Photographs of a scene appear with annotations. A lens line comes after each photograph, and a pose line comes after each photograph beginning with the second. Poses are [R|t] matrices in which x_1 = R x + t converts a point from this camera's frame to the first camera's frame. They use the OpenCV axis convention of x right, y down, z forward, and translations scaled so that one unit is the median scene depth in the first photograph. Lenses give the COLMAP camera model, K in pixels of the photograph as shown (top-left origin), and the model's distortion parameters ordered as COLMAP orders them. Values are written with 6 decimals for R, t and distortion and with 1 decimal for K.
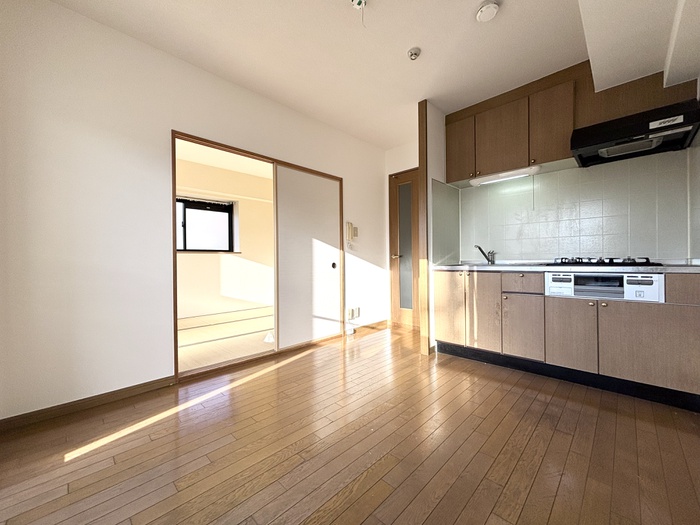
lens RADIAL K [[282.7, 0, 350.3], [0, 282.7, 262.2], [0, 0, 1]] dist [0.006108, -0.002050]
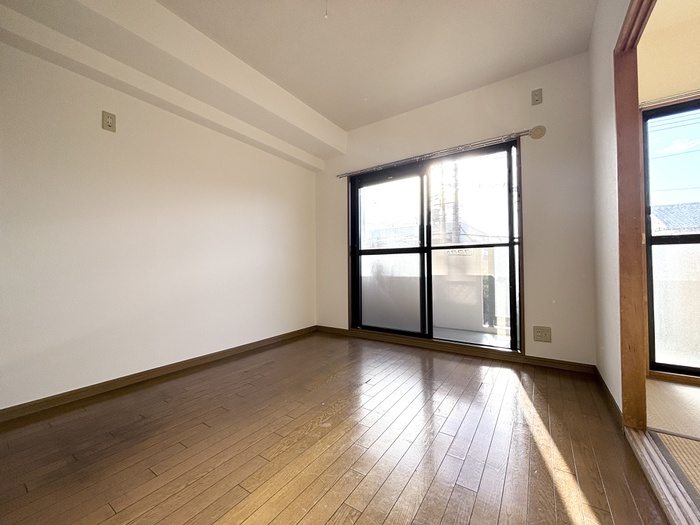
lens RADIAL K [[282.7, 0, 348.6], [0, 282.7, 264.2], [0, 0, 1]] dist [0.006108, -0.002050]
pose [[-0.985643, 0.014658, -0.168205, 0.096607], [0.014635, 0.999892, 0.001376, 0.022333], [0.168207, -0.001105, -0.985751, 1.362481]]
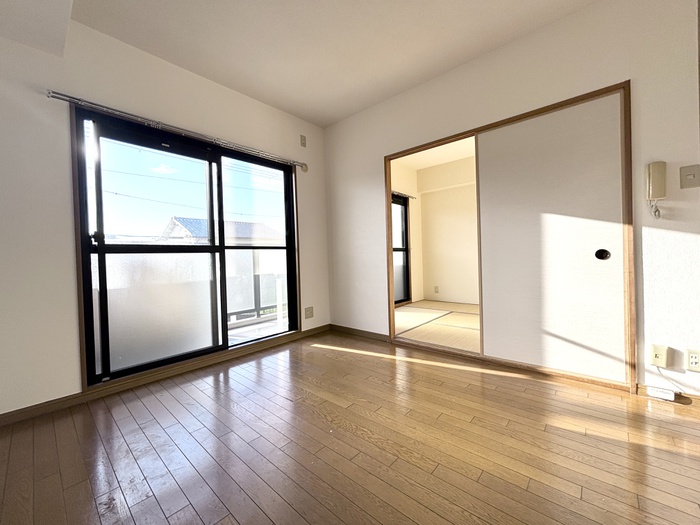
lens RADIAL K [[282.7, 0, 350.9], [0, 282.7, 261.7], [0, 0, 1]] dist [0.006108, -0.002050]
pose [[0.041600, 0.023372, -0.998861, 0.644705], [0.023850, 0.999418, 0.024378, 0.000816], [0.998850, -0.024837, 0.041018, 0.666815]]
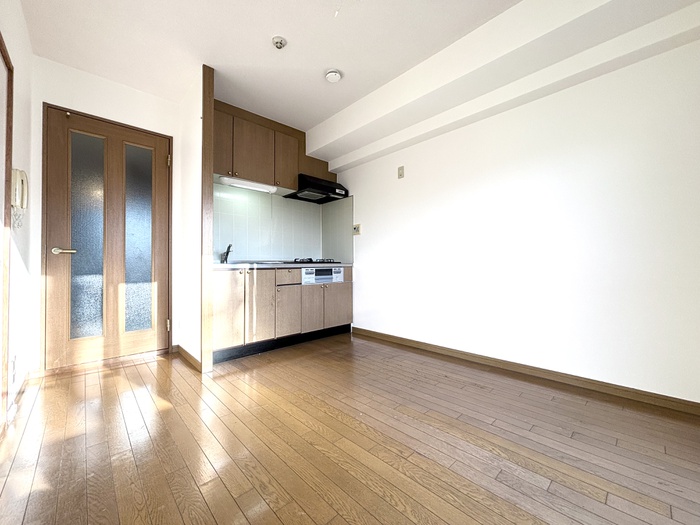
lens RADIAL K [[282.7, 0, 349.0], [0, 282.7, 260.3], [0, 0, 1]] dist [0.006108, -0.002050]
pose [[0.040531, 0.025755, 0.998846, -0.628960], [0.010464, 0.999602, -0.026199, 0.033178], [-0.999124, 0.011514, 0.040245, 0.639074]]
